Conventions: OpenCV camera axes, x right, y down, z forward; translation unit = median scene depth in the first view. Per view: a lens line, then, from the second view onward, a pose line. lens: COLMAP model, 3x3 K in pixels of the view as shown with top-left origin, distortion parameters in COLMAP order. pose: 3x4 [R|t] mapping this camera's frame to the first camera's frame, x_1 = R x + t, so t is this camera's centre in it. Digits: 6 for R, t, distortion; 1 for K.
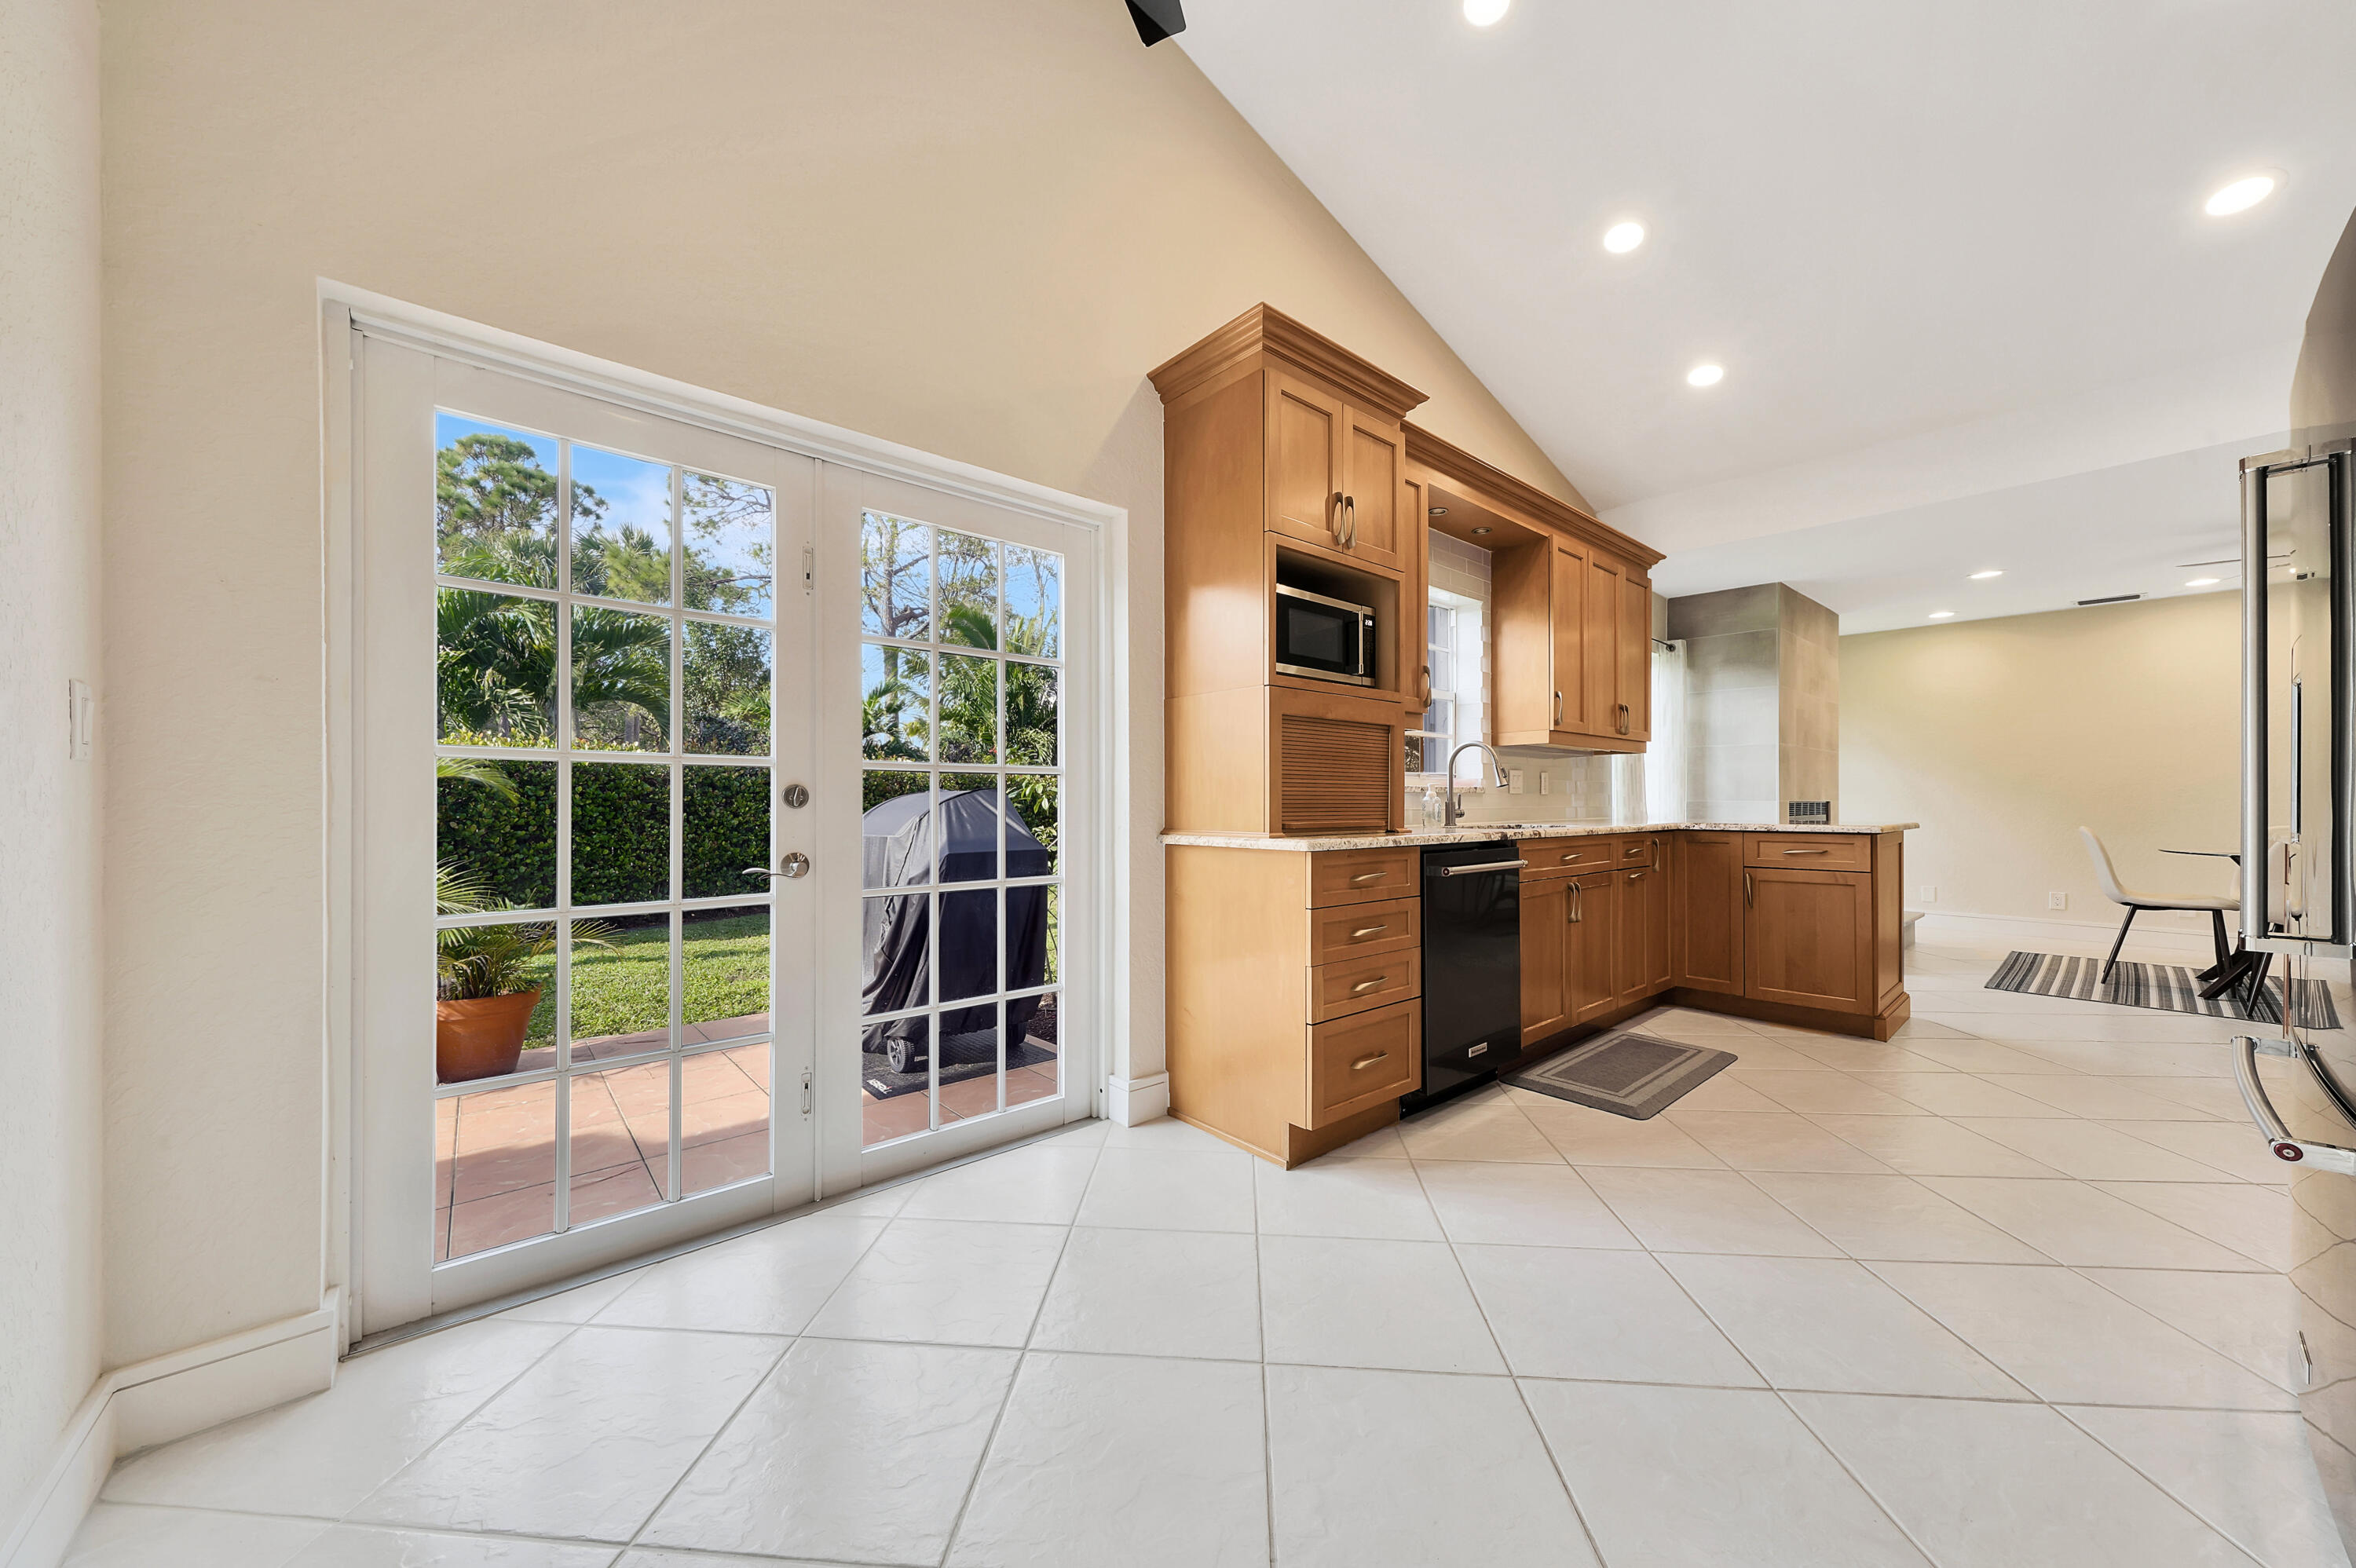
lens RADIAL K [[822.2, 0, 1163.1], [0, 822.2, 798.9], [0, 0, 1]] dist [-0.003780, -0.000183]
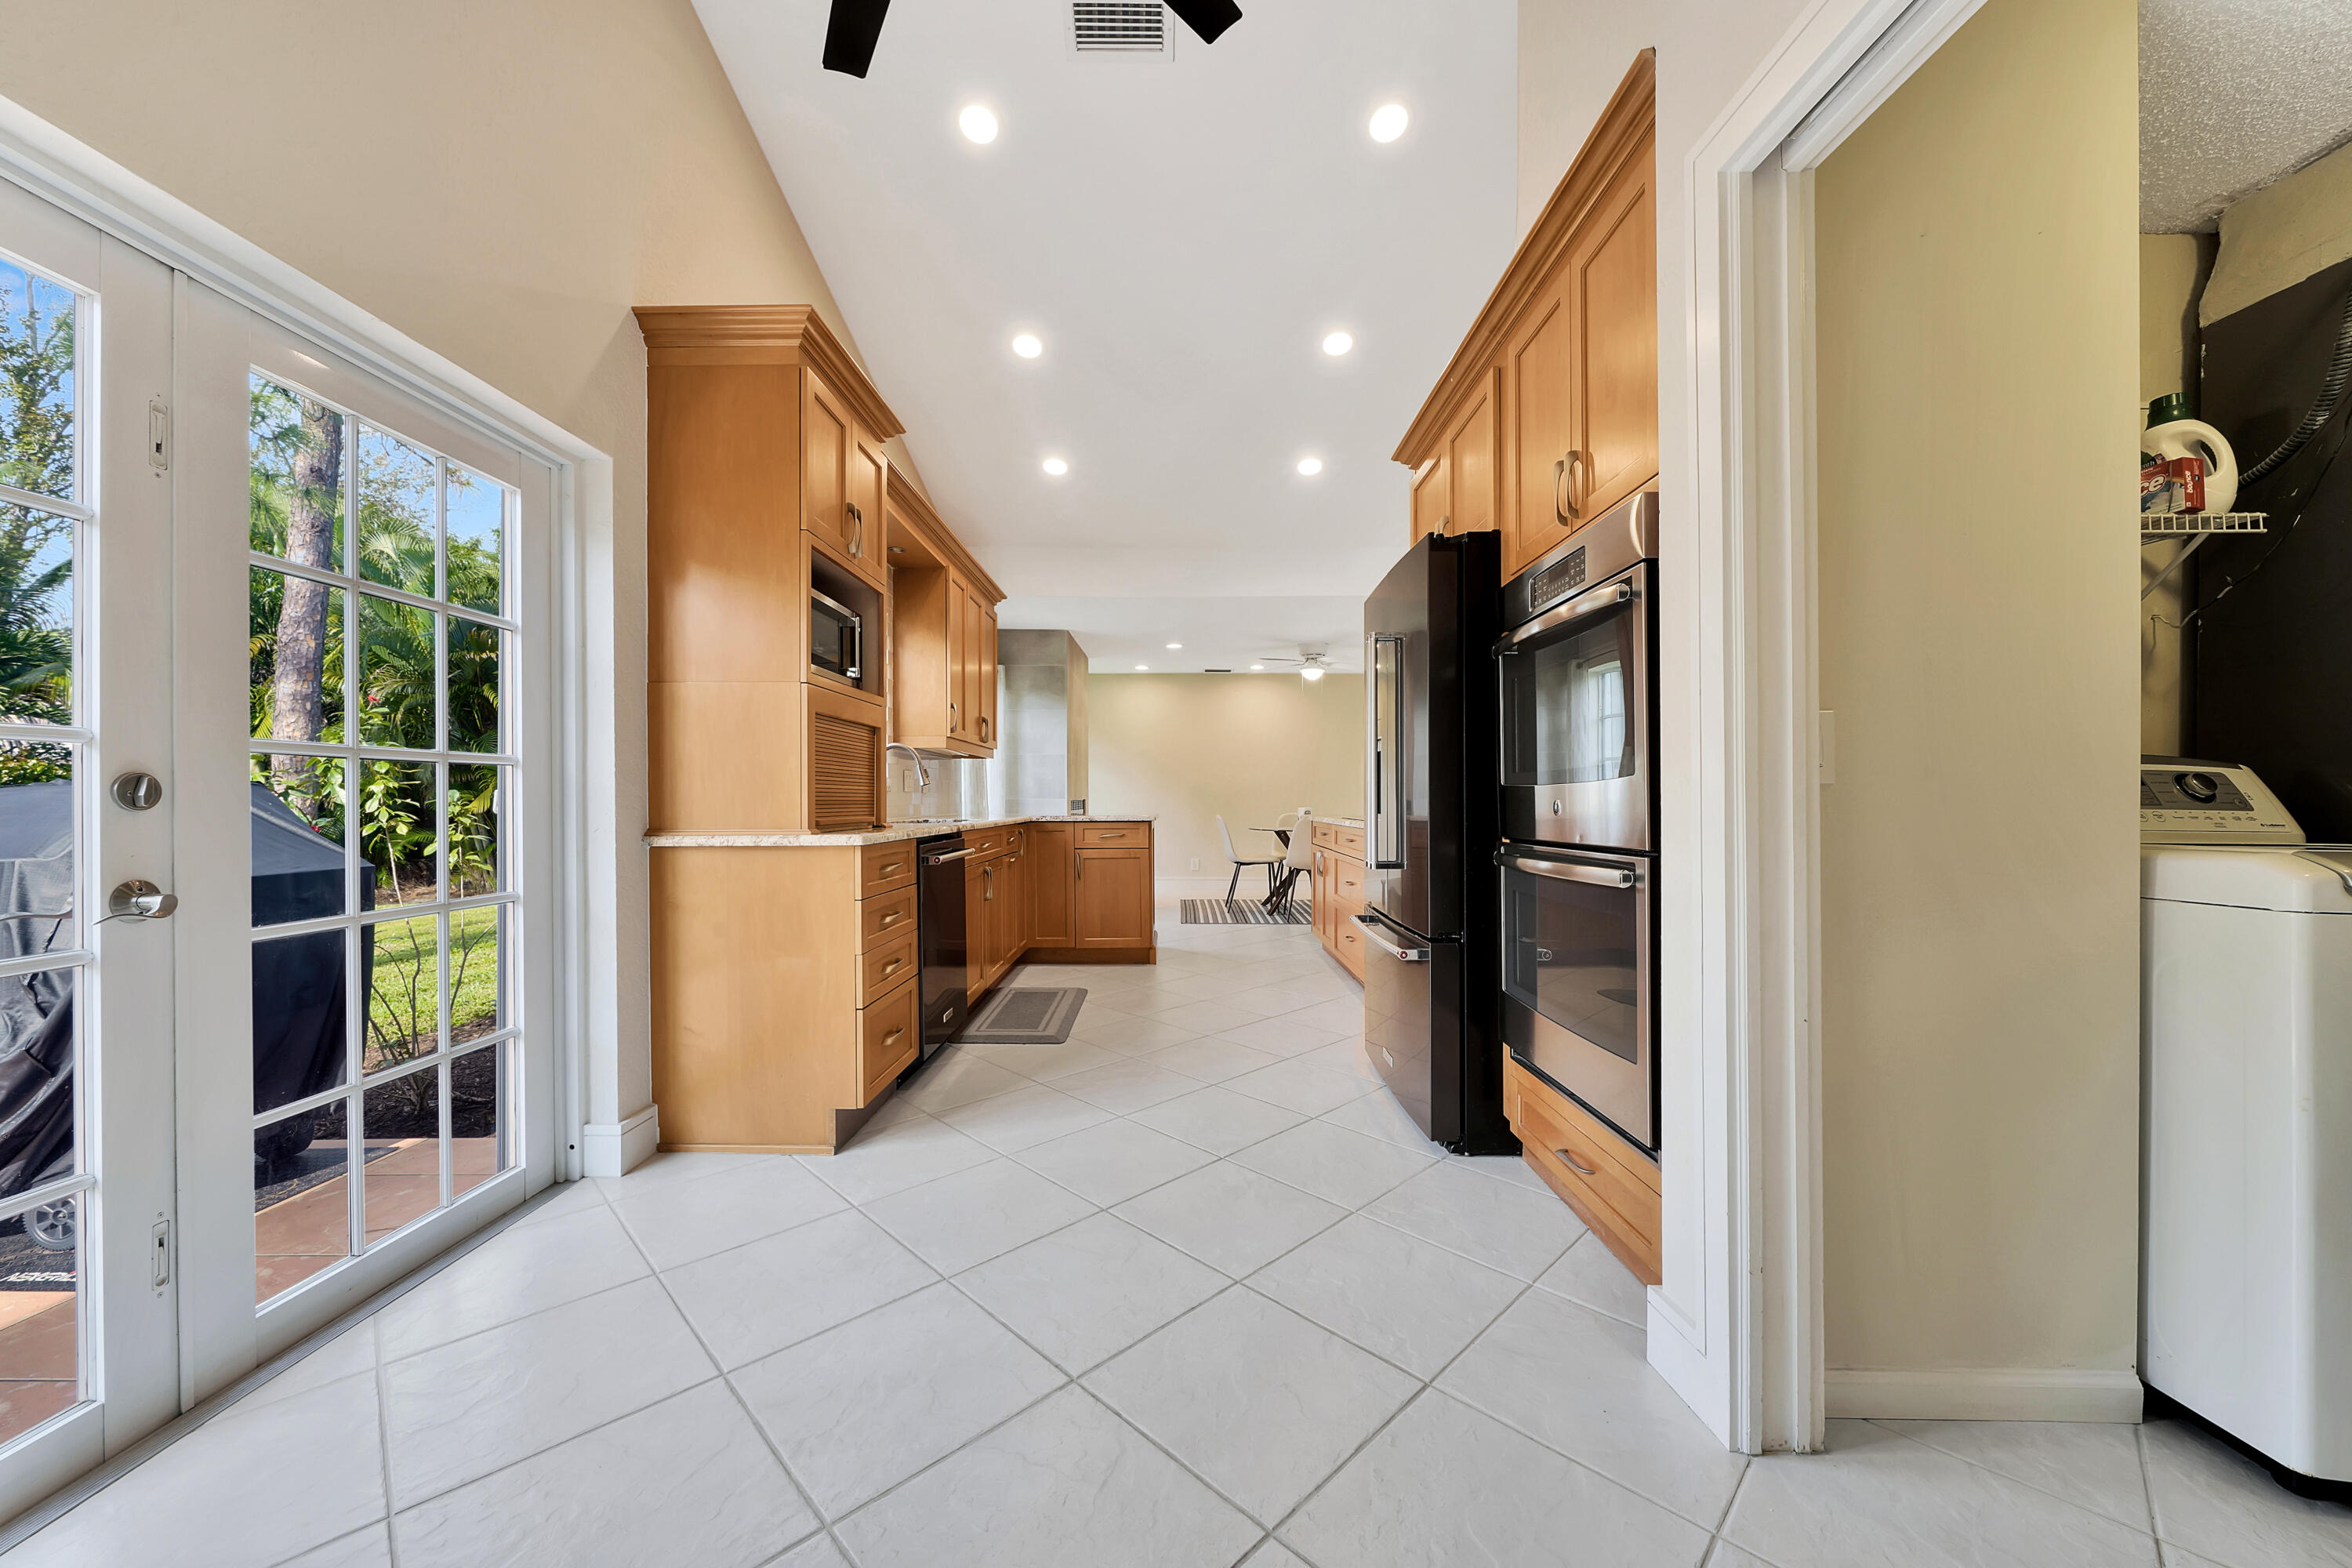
lens RADIAL K [[866.8, 0, 1162.8], [0, 866.8, 798.3], [0, 0, 1]] dist [-0.013820, 0.000074]
pose [[0.655716, -0.000153, 0.755008, -0.320515], [0.000123, 1.000000, 0.000096, 0.002453], [-0.755008, 0.000030, 0.655716, -0.020151]]
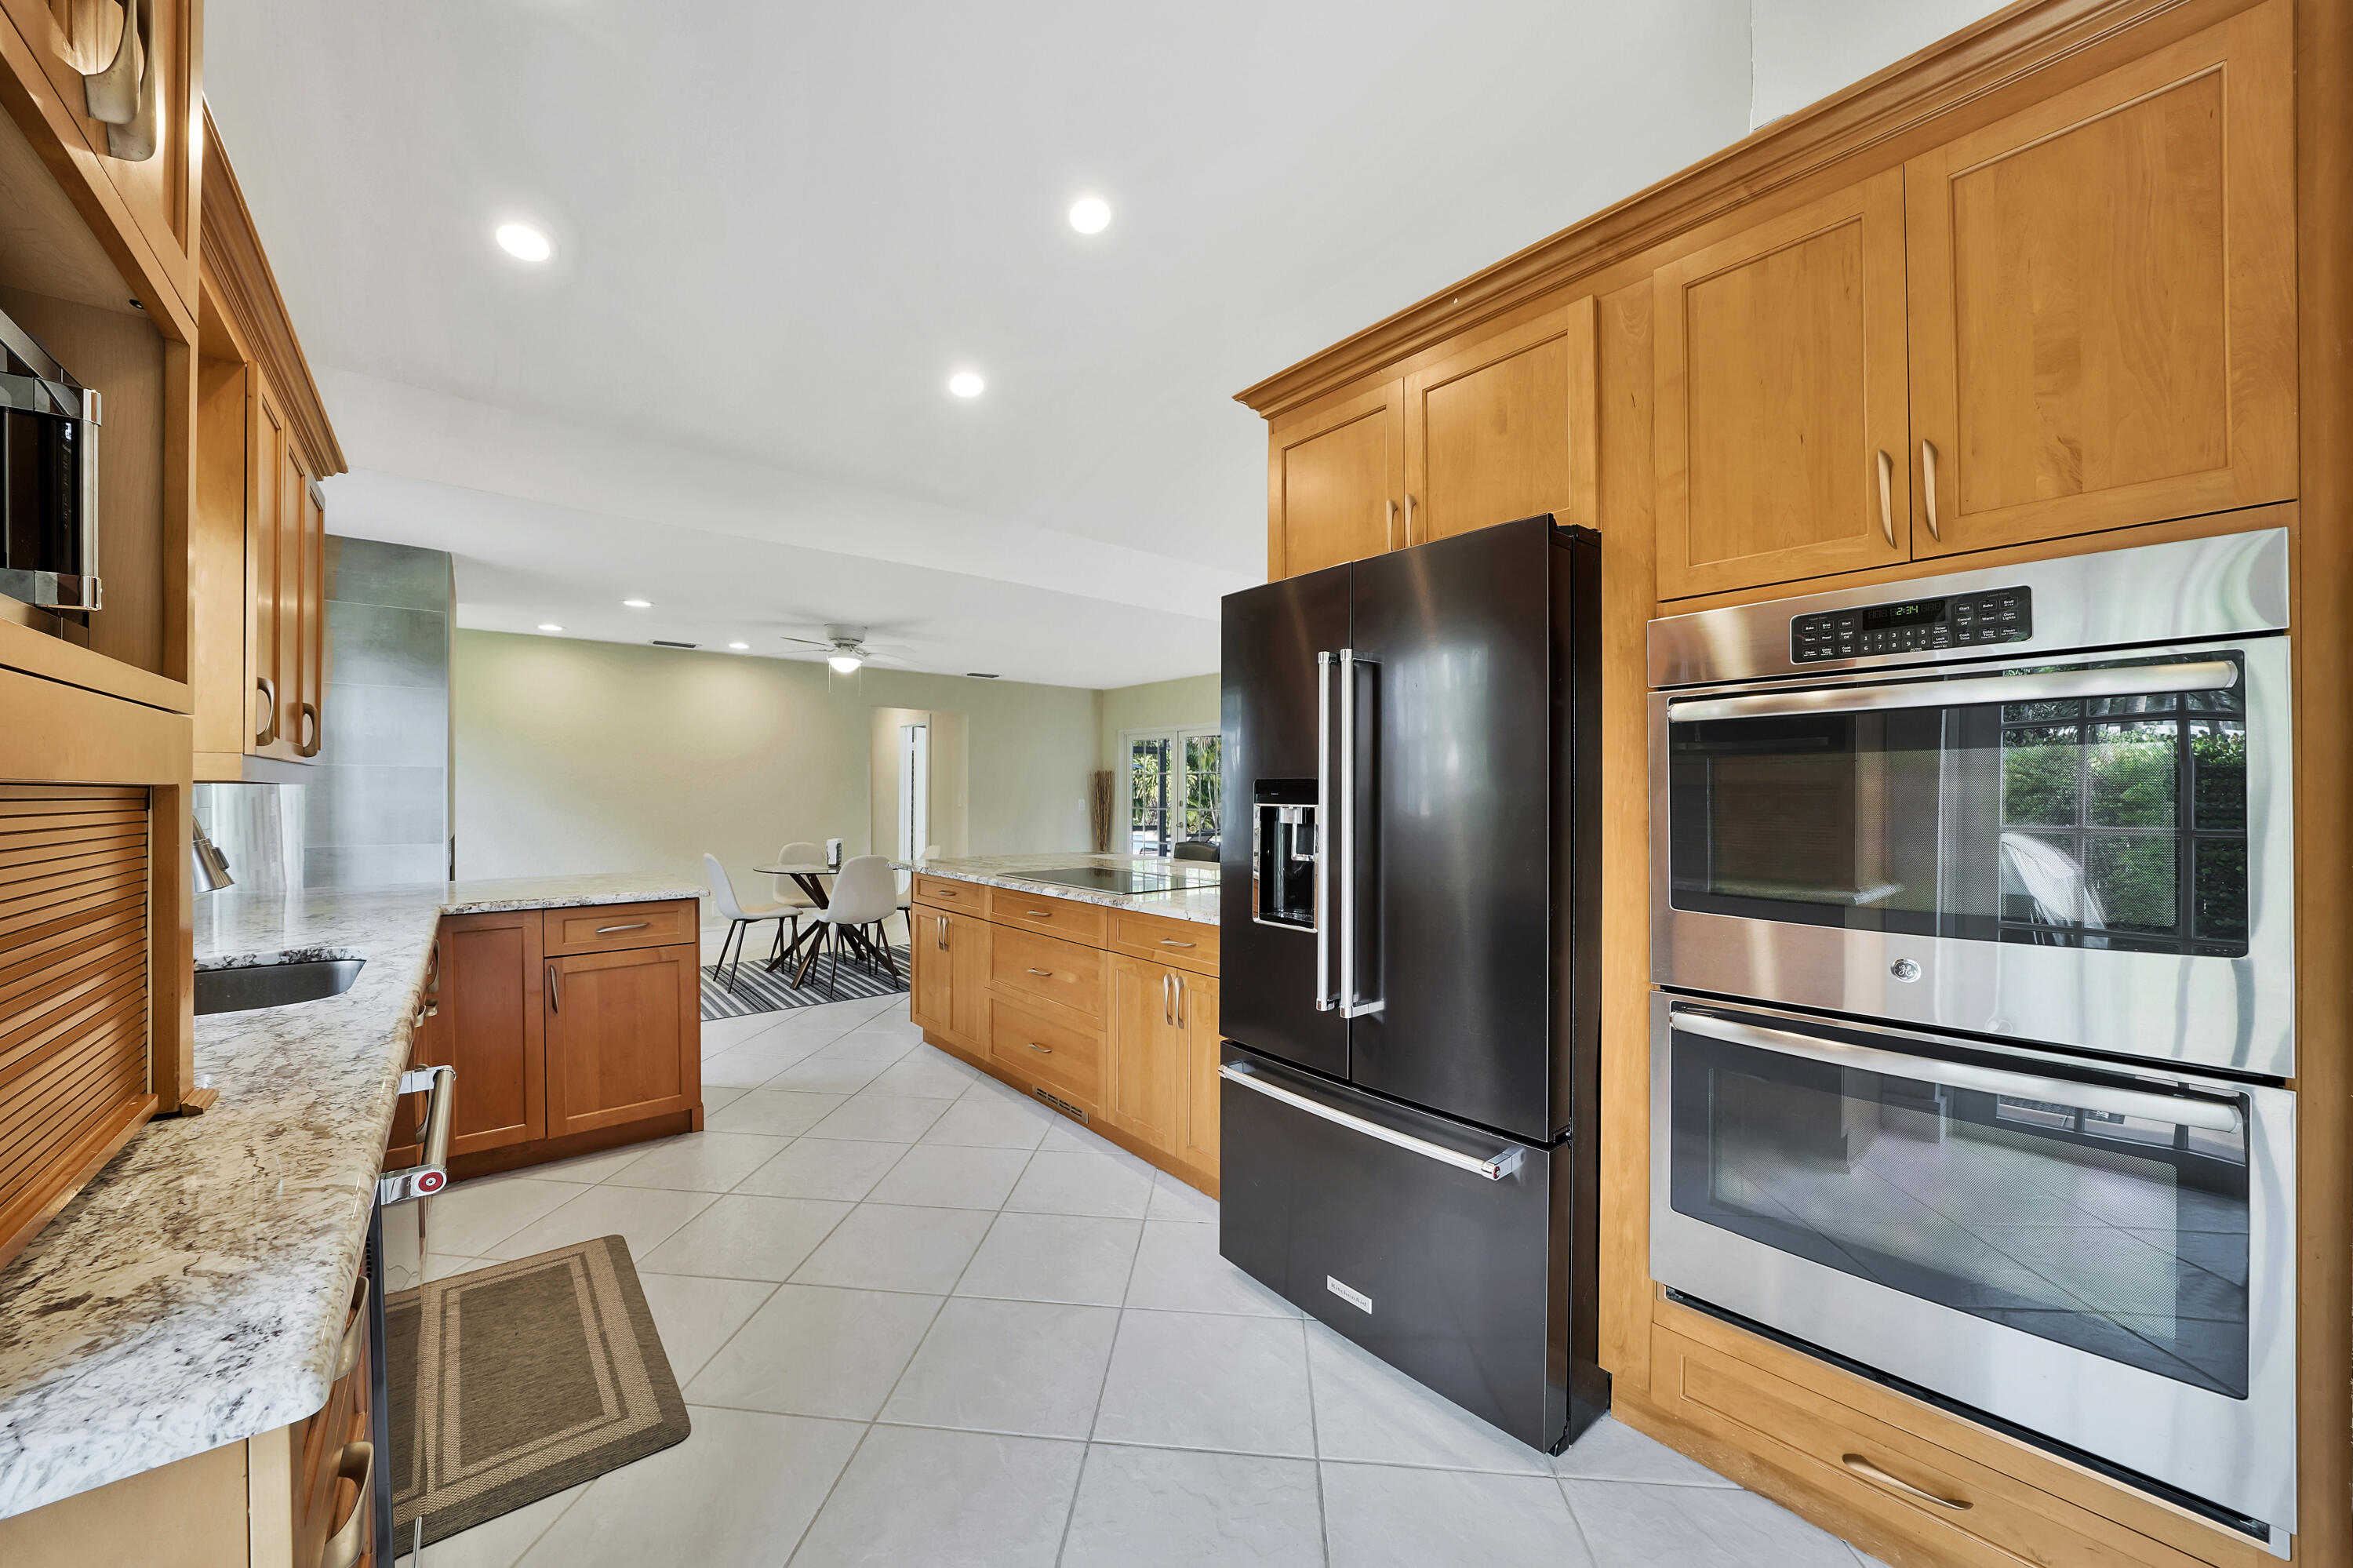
lens RADIAL K [[867.2, 0, 1171.2], [0, 867.2, 788.9], [0, 0, 1]] dist [-0.013820, 0.000074]
pose [[0.007193, -0.000673, 0.999974, -0.051538], [-0.001307, 0.999999, 0.000683, -0.087077], [-0.999973, -0.001312, 0.007192, 0.582033]]
